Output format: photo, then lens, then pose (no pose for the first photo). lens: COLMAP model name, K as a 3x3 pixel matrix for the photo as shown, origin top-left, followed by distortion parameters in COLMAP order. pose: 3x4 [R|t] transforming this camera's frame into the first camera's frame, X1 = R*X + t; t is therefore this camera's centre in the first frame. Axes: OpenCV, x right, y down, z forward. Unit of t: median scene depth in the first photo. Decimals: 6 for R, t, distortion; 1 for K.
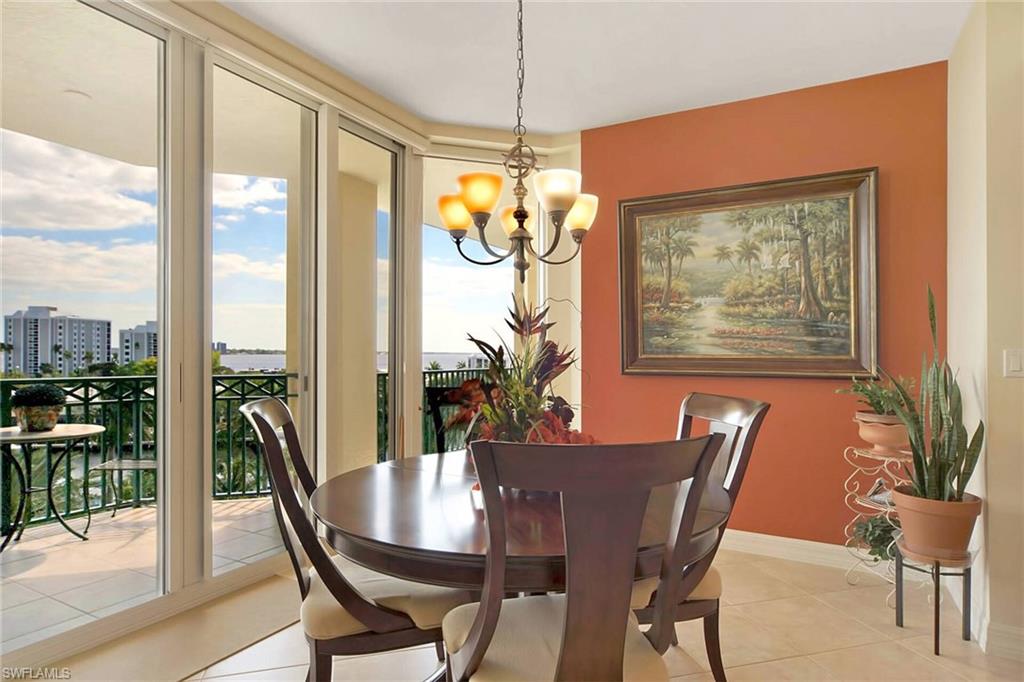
lens RADIAL K [[572.3, 0, 503.2], [0, 572.3, 351.7], [0, 0, 1]] dist [0.003485, 0.003501]
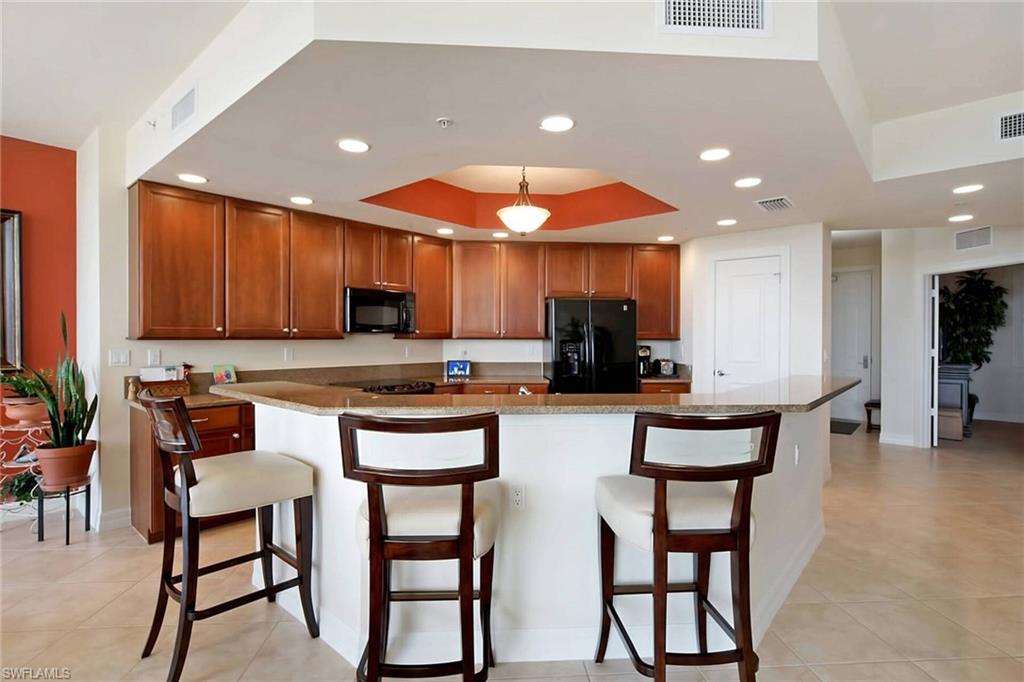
lens RADIAL K [[479.5, 0, 508.9], [0, 479.5, 342.2], [0, 0, 1]] dist [-0.001740, -0.002660]
pose [[0.185330, -0.005262, 0.982662, -0.273450], [-0.003978, 0.999973, 0.006105, -0.038526], [-0.982668, -0.005041, 0.185304, -0.383112]]
